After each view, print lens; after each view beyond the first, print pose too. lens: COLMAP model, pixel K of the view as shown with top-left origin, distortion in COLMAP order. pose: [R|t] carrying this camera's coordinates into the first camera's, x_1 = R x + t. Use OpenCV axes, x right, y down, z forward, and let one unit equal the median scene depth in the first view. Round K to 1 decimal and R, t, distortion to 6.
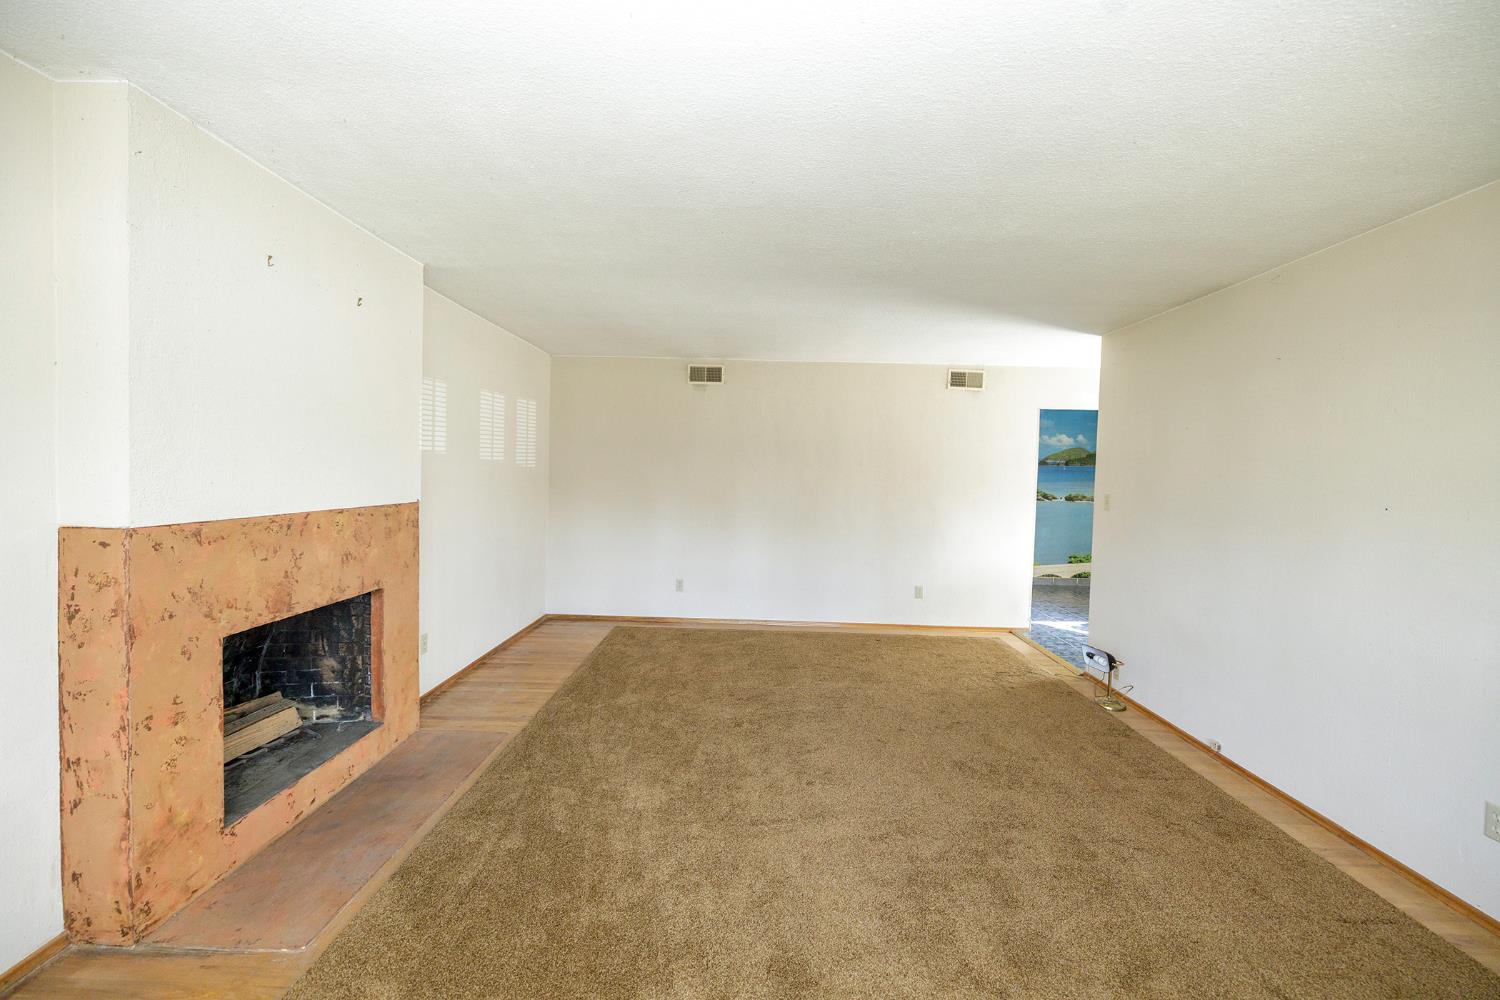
lens RADIAL K [[622.1, 0, 748.5], [0, 622.1, 497.1], [0, 0, 1]] dist [-0.004945, -0.000500]
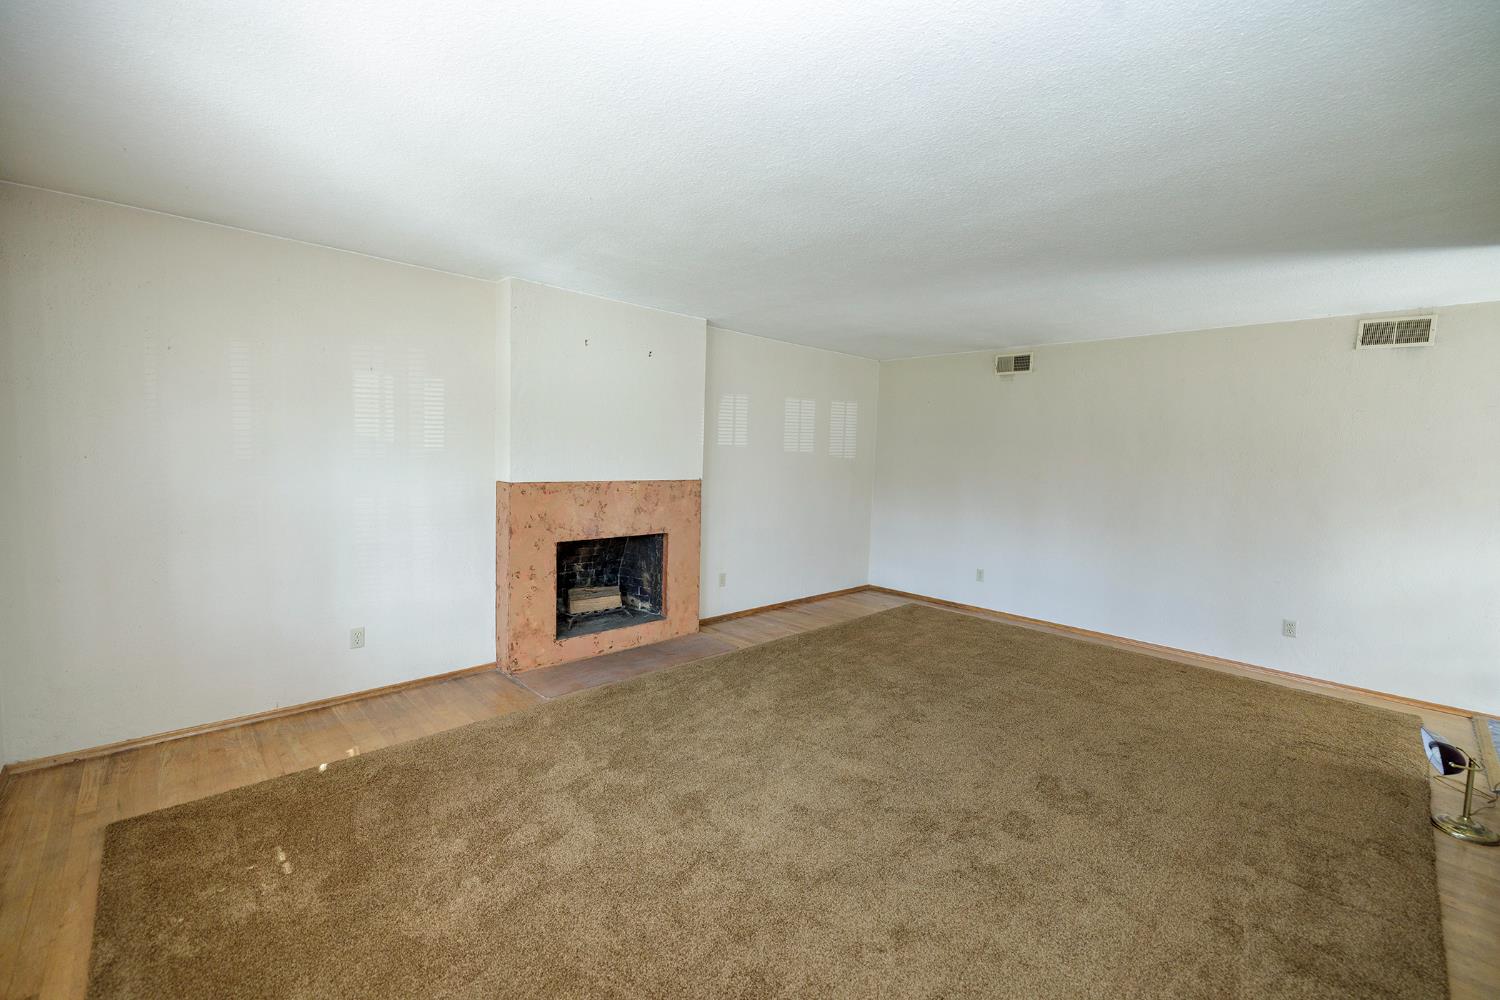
lens RADIAL K [[622.1, 0, 744.3], [0, 622.1, 500.4], [0, 0, 1]] dist [-0.004945, -0.000500]
pose [[0.701886, 0.051043, -0.710458, 0.662197], [-0.040507, 0.998675, 0.031731, 0.005898], [0.711137, 0.006506, 0.703024, 0.028341]]
